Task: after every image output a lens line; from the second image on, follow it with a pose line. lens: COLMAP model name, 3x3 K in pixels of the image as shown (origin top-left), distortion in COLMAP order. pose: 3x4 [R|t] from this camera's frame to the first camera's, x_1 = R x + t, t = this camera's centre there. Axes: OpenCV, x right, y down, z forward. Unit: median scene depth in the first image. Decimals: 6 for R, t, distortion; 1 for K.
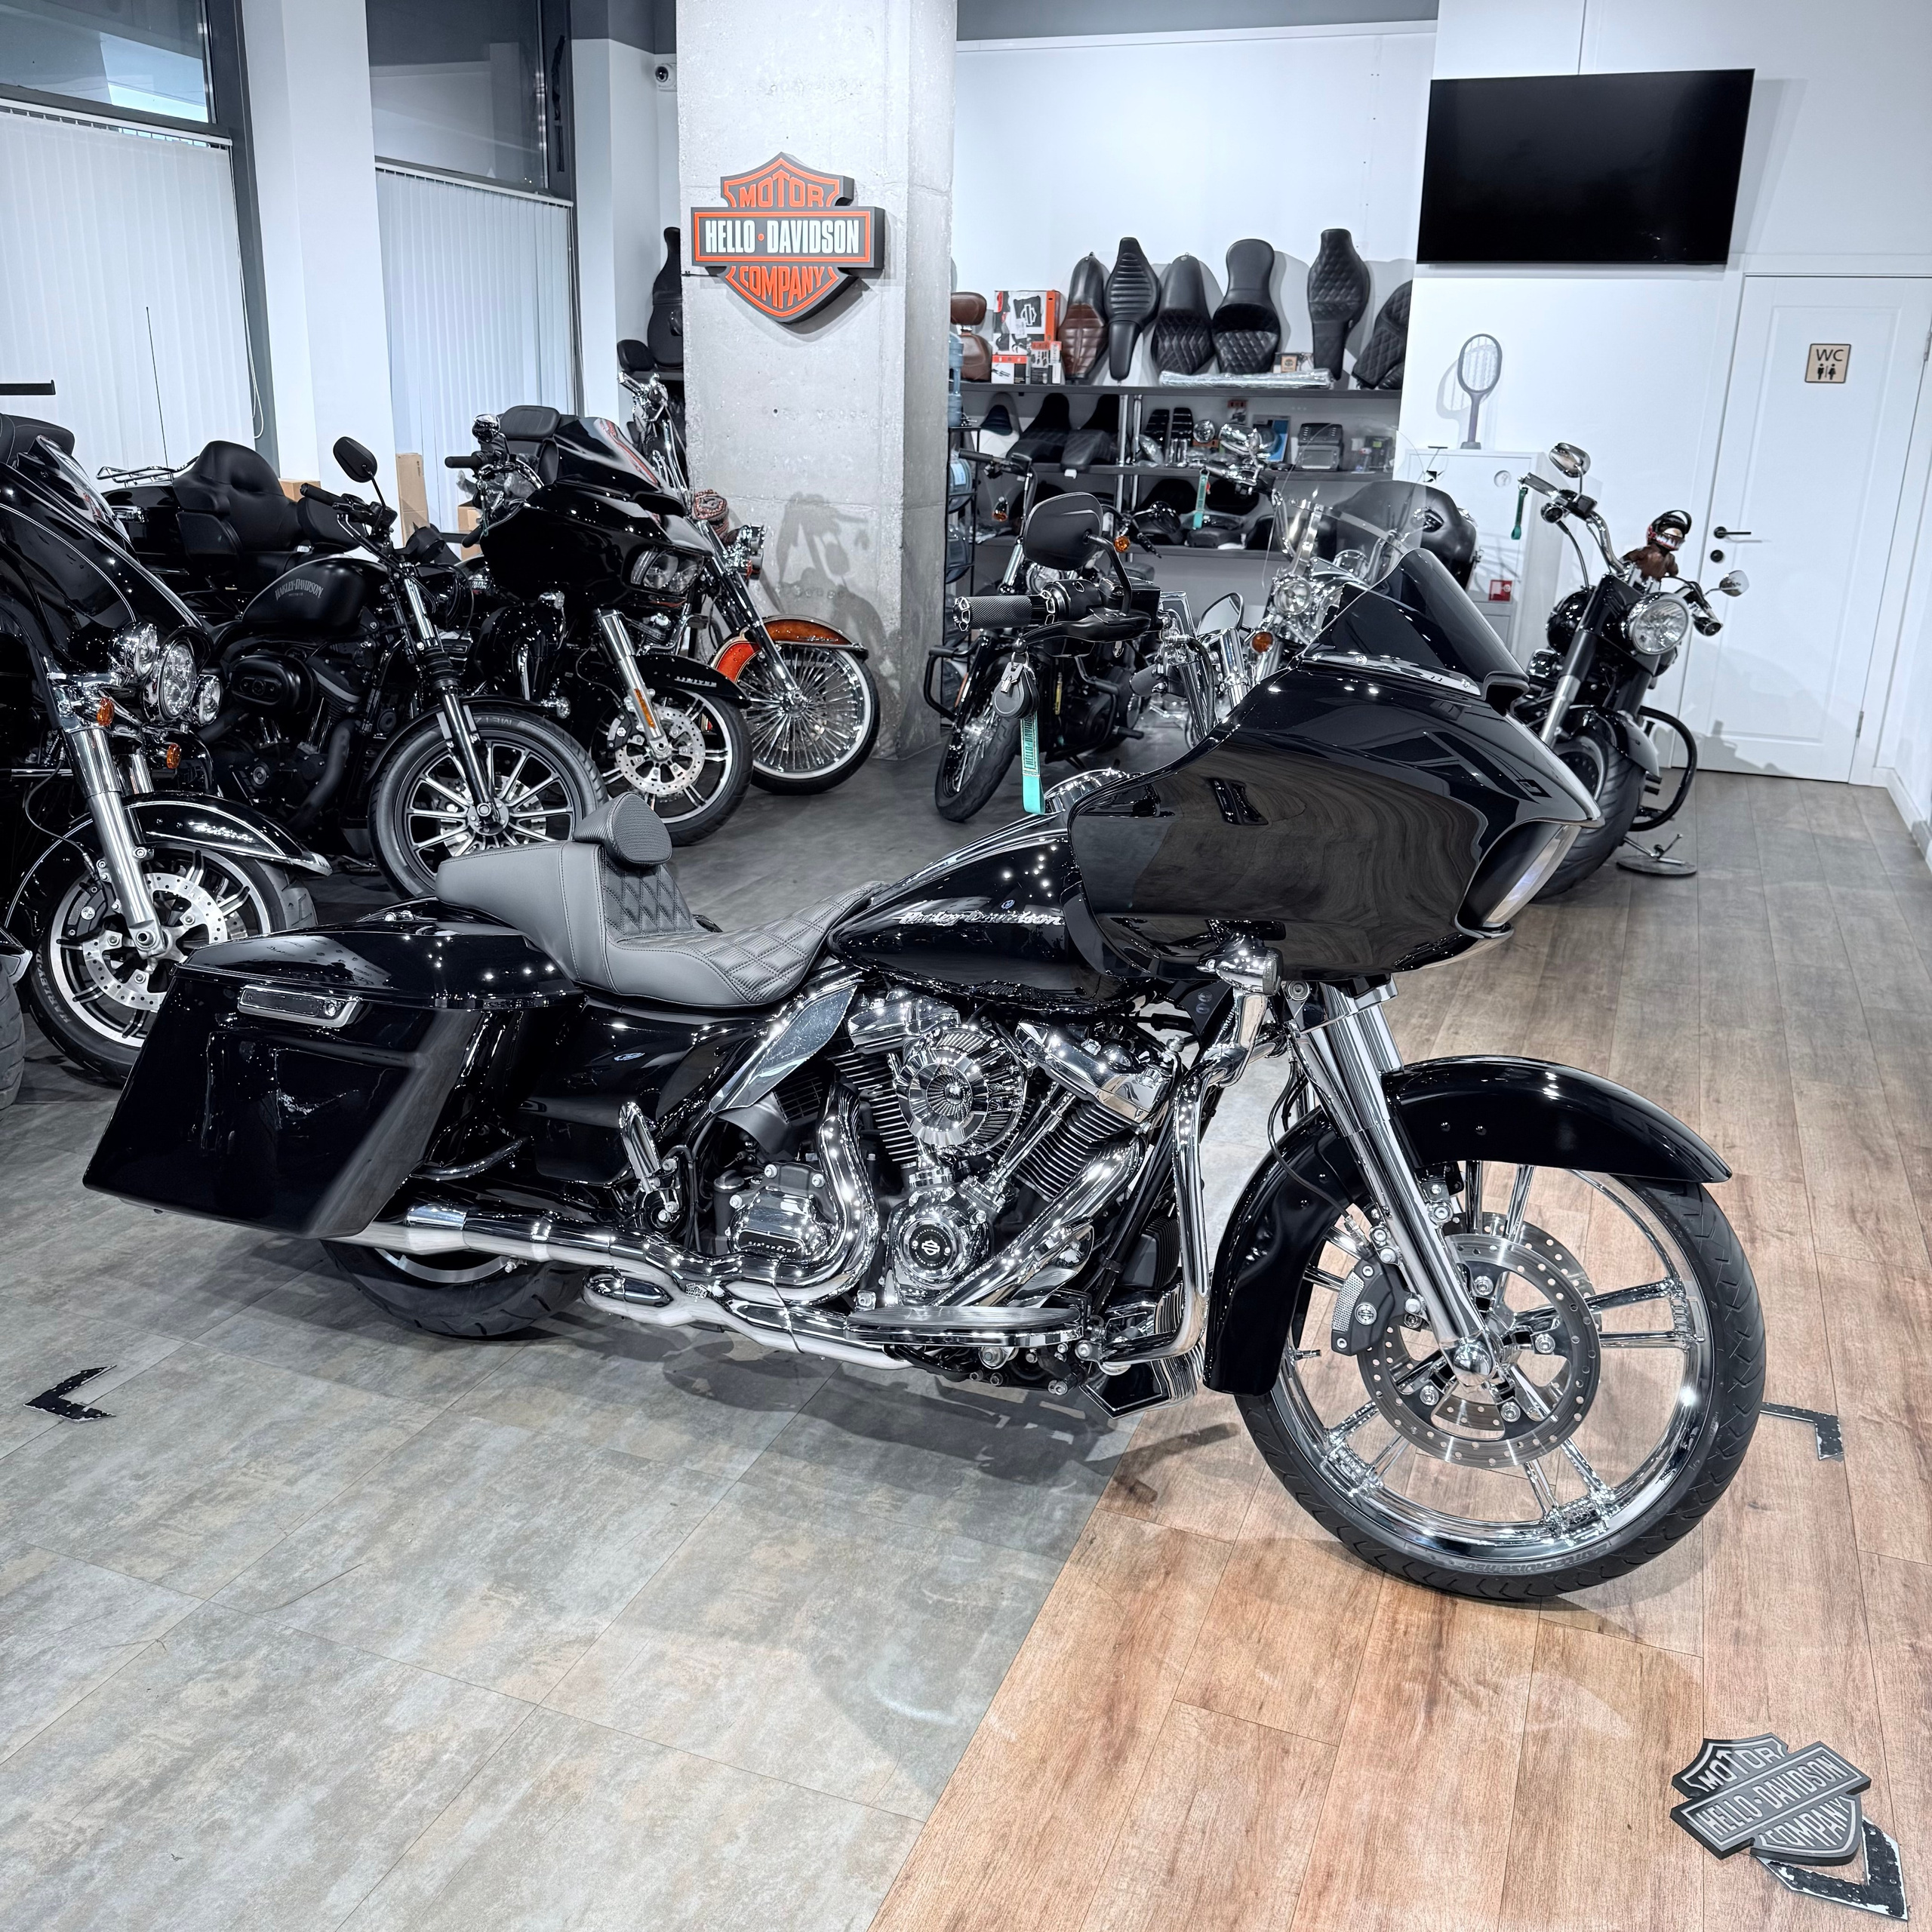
lens RADIAL K [[1793.6, 0, 958.7], [0, 1793.6, 971.8], [0, 0, 1]] dist [0.145617, -0.288277]
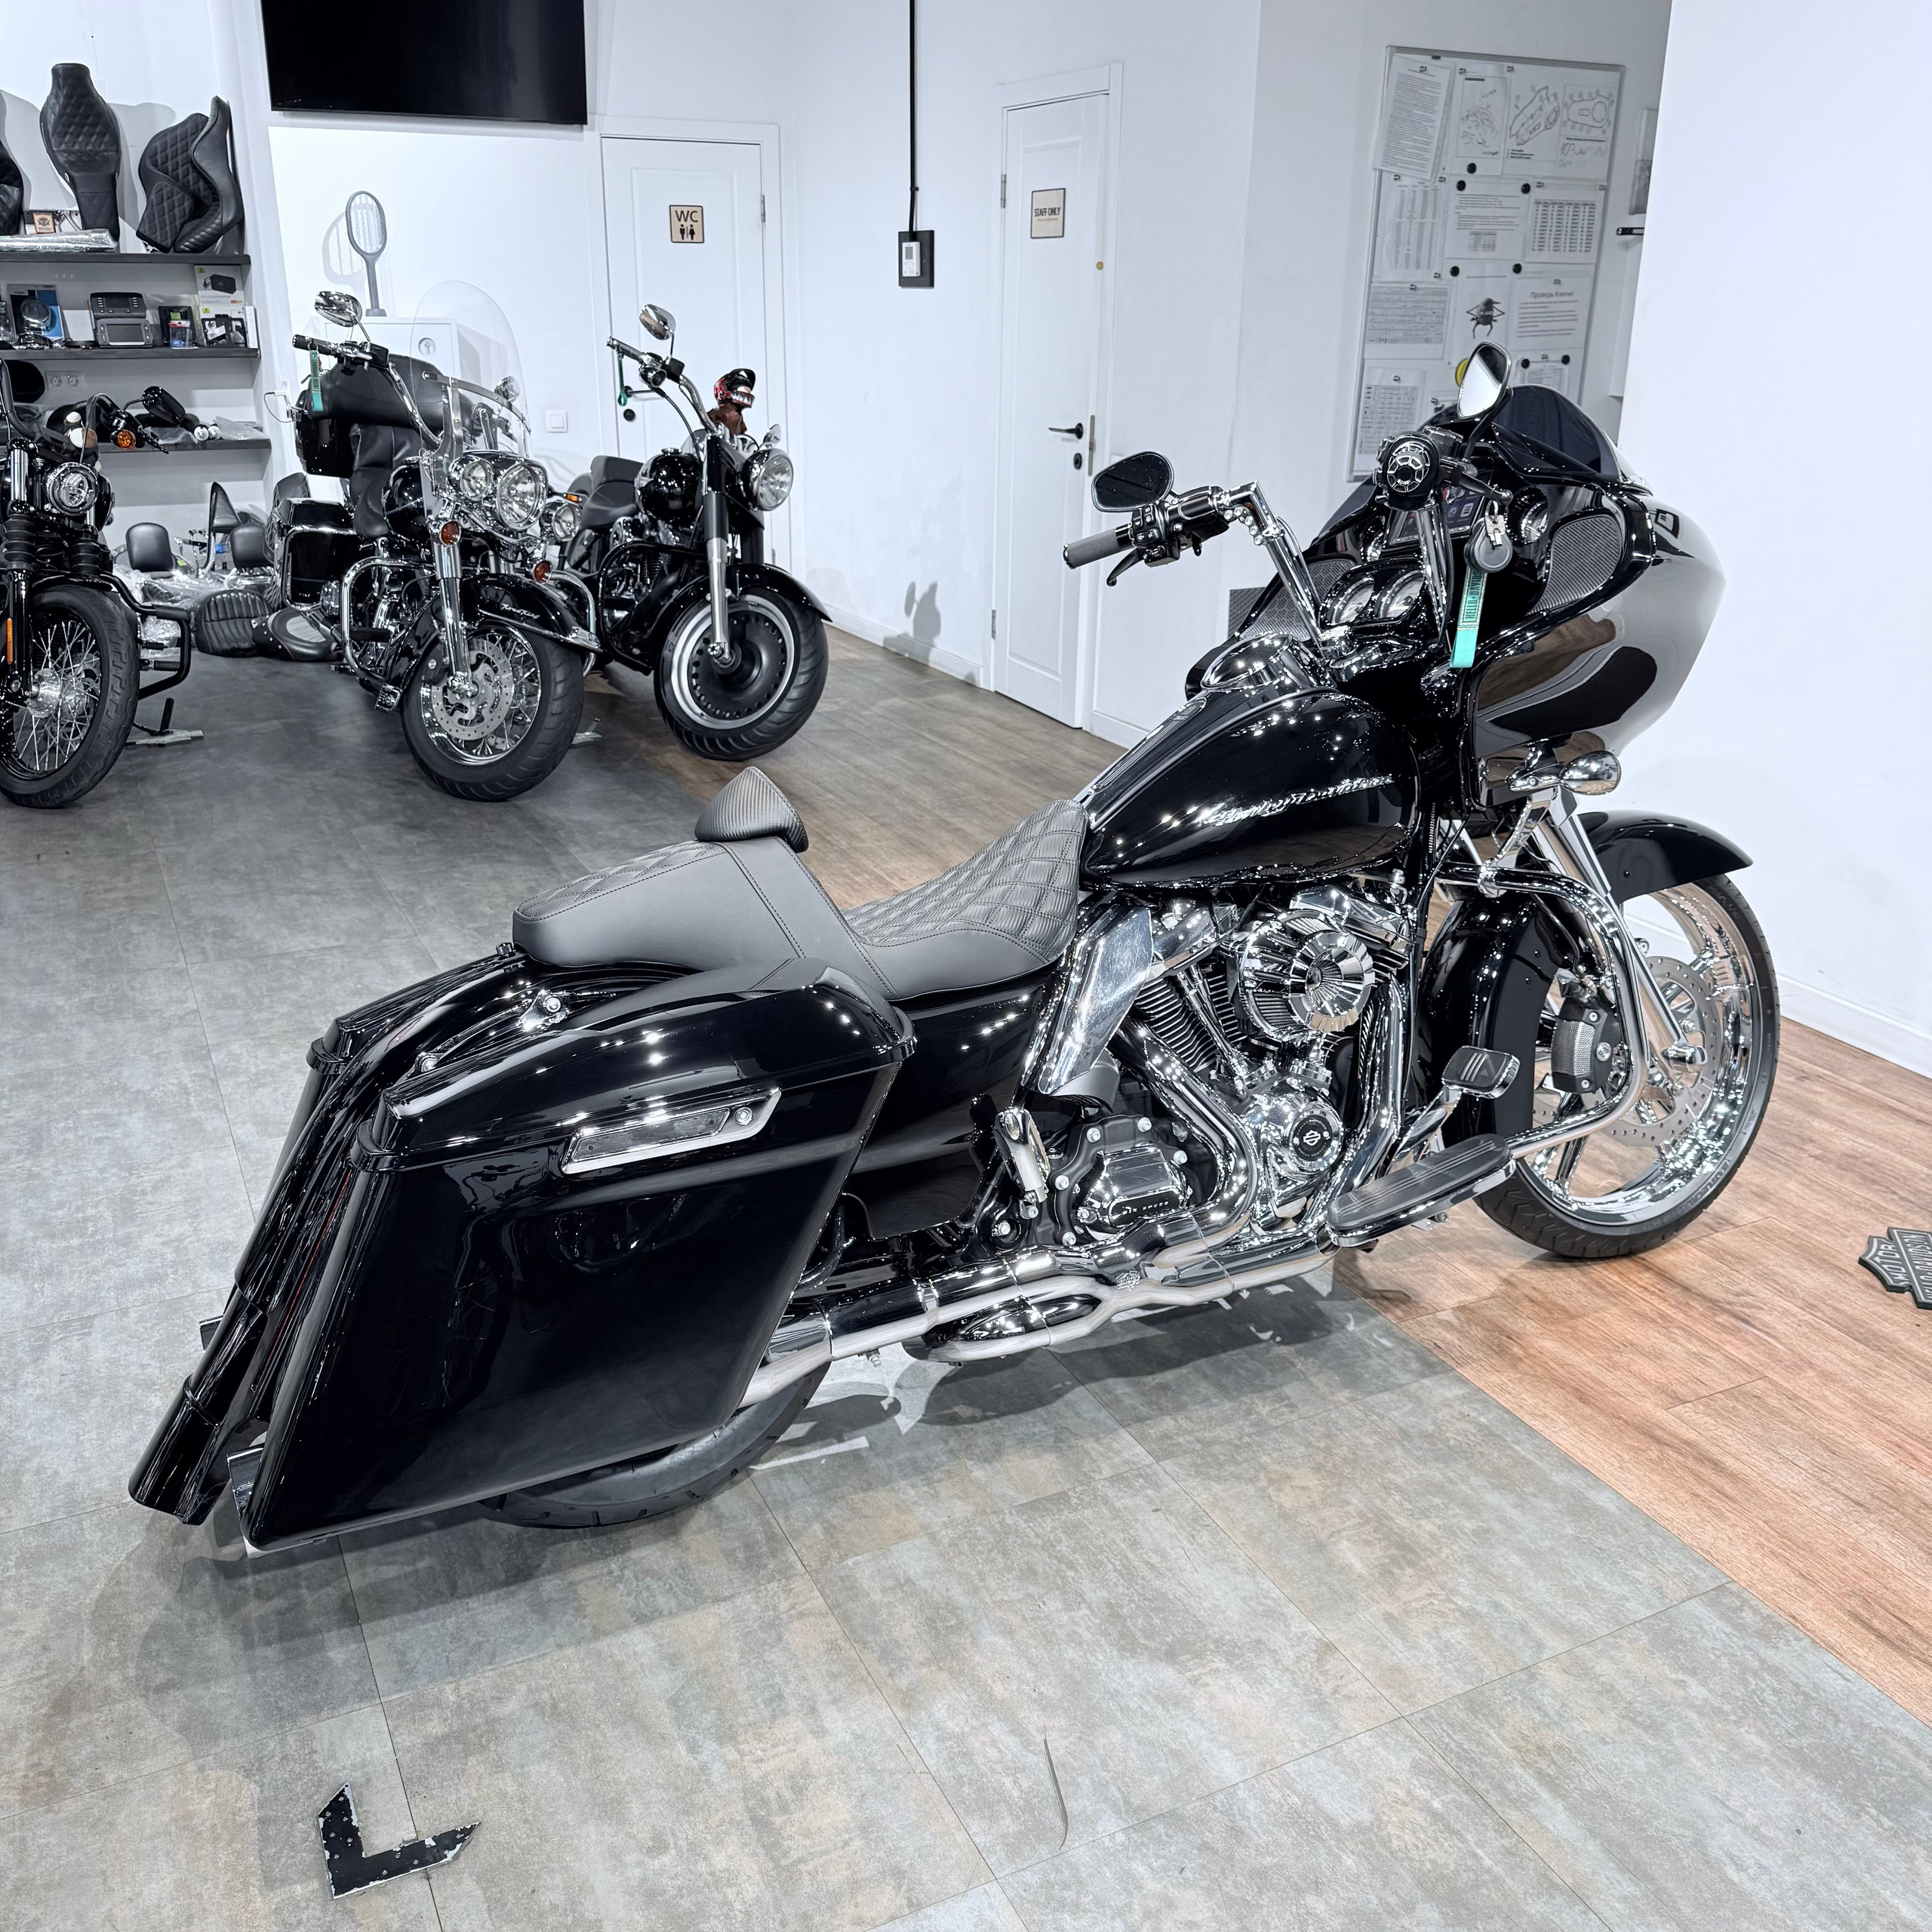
lens RADIAL K [[1794.2, 0, 957.9], [0, 1794.2, 963.0], [0, 0, 1]] dist [0.175934, -0.360623]
pose [[0.675815, -0.275357, 0.683705, -0.488536], [0.233196, 0.959826, 0.156058, -0.084800], [-0.699209, 0.053971, 0.712877, 0.258491]]
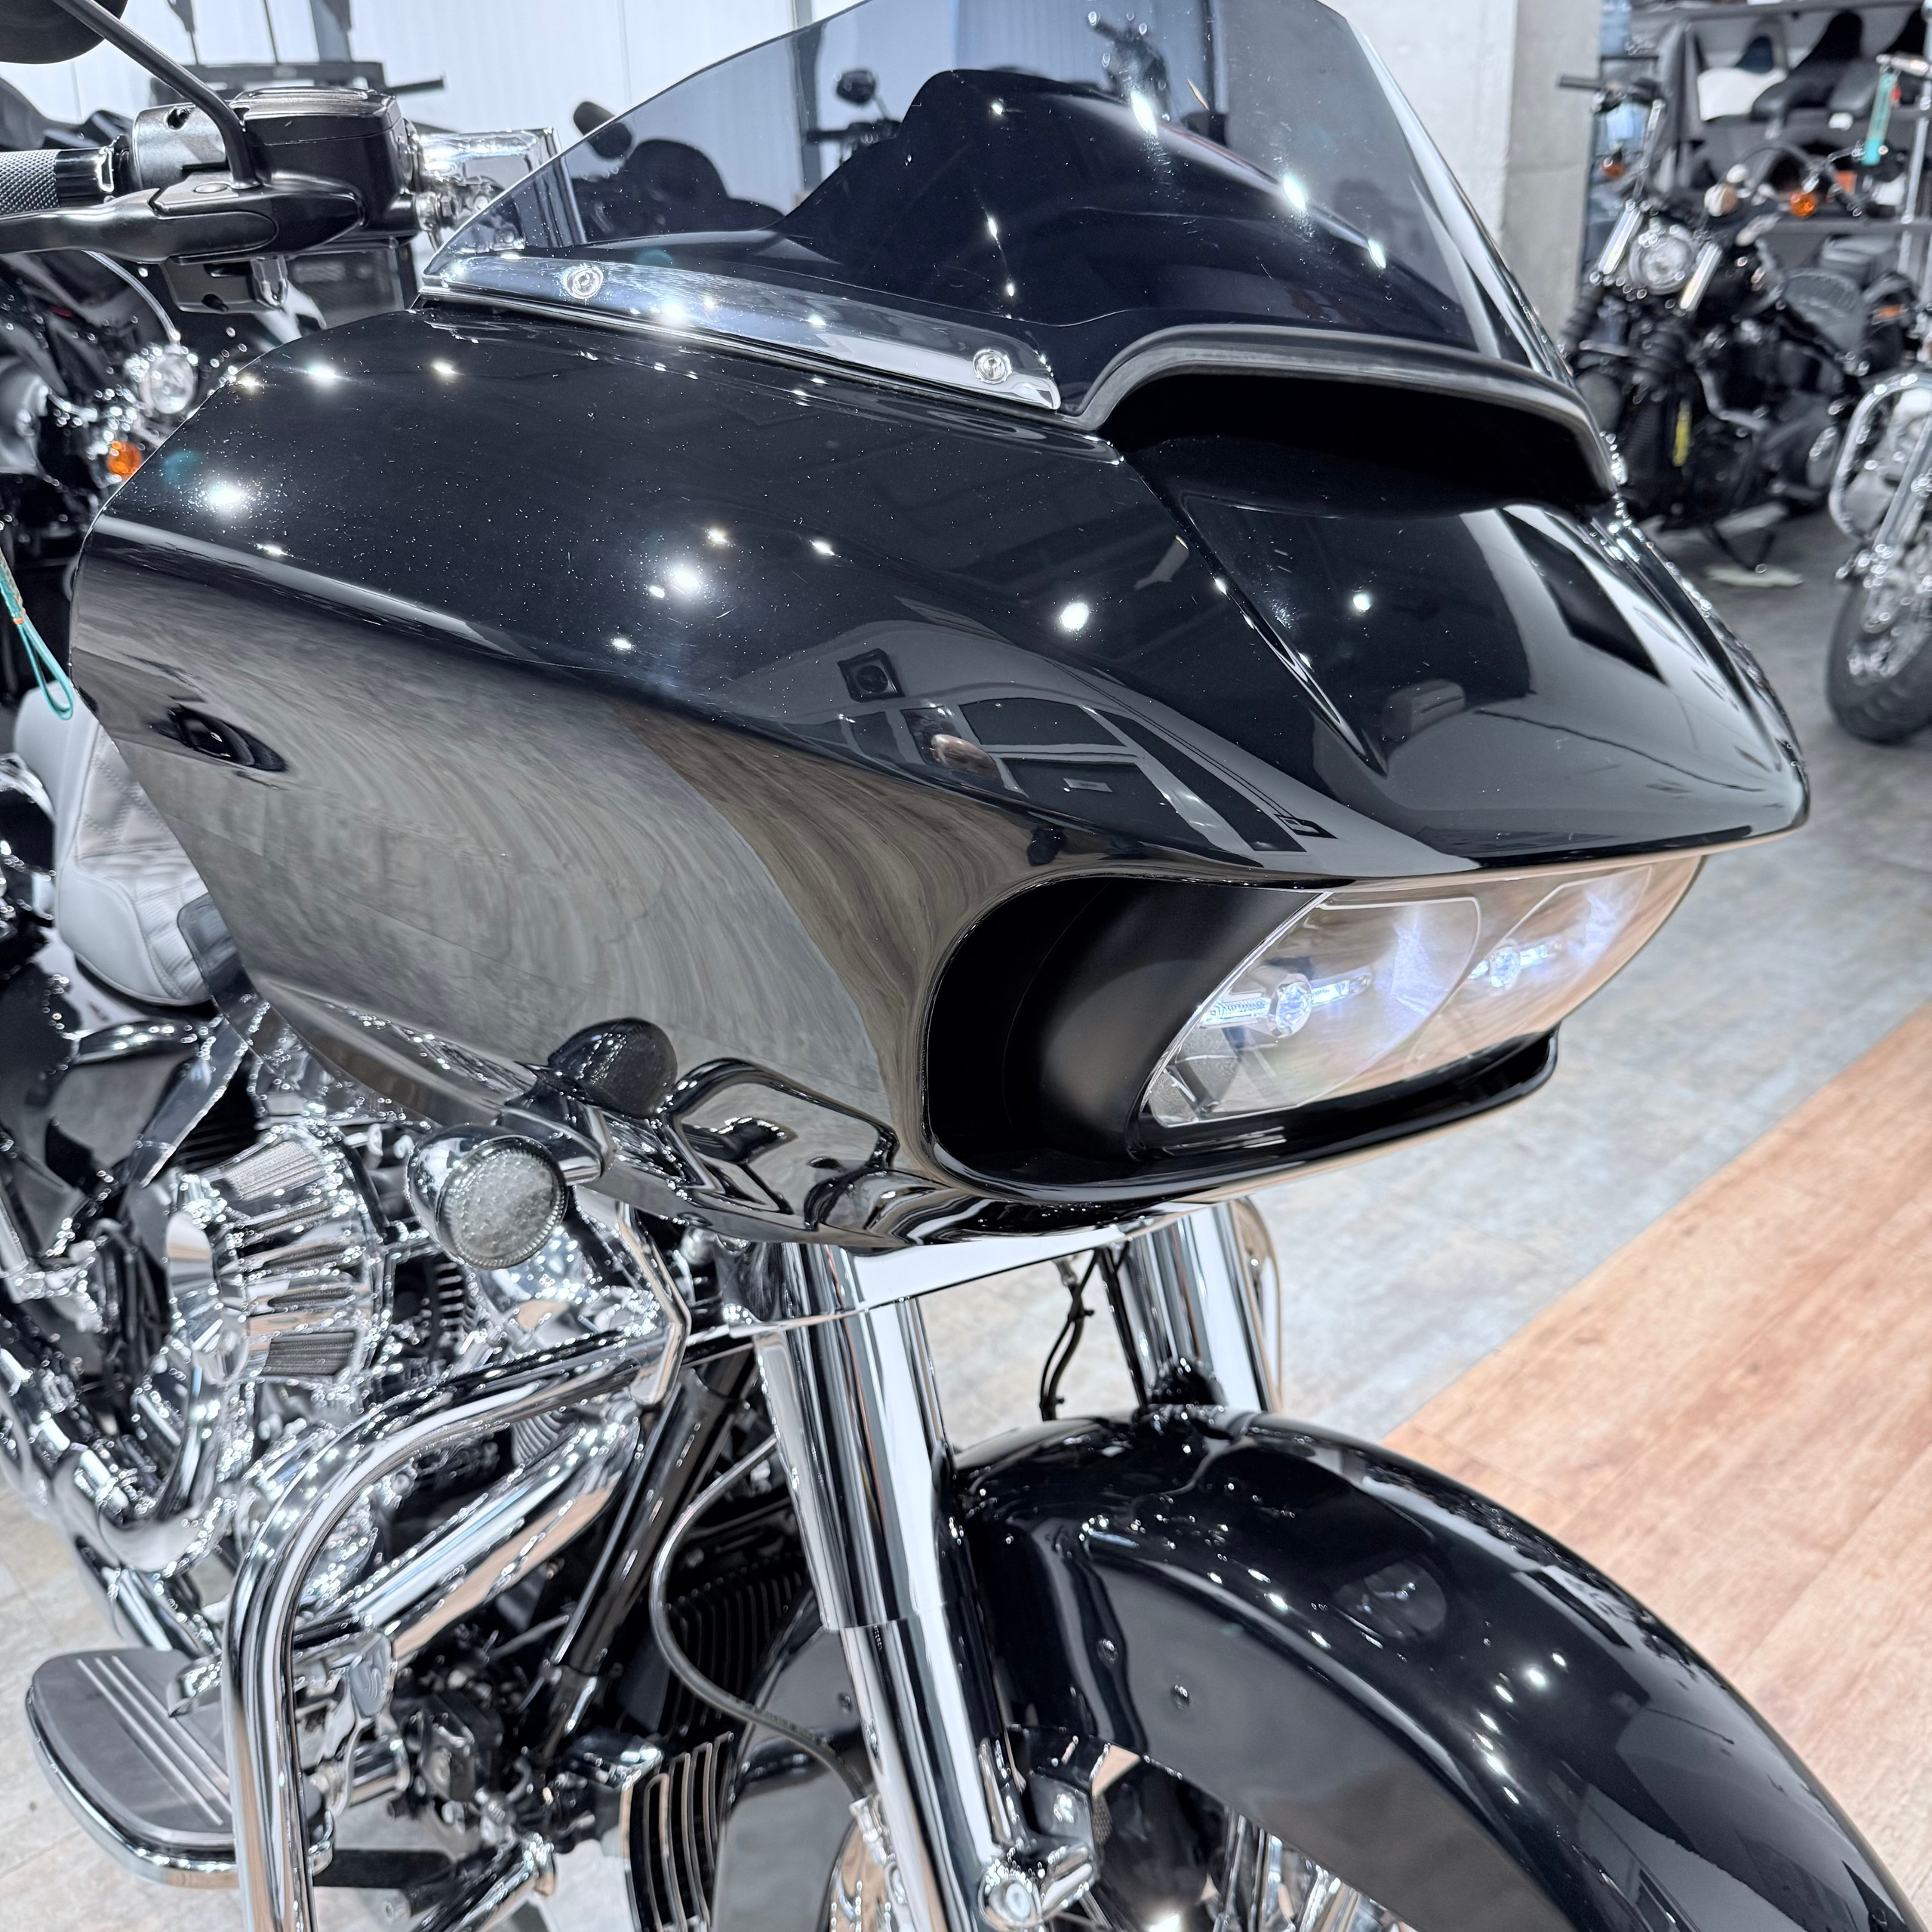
lens RADIAL K [[1843.8, 0, 956.1], [0, 1843.8, 956.9], [0, 0, 1]] dist [0.015683, -0.024624]
pose [[0.898945, 0.119207, -0.421530, 0.219622], [-0.067832, 0.988535, 0.134896, -0.057573], [0.432778, -0.092671, 0.896725, 0.385518]]
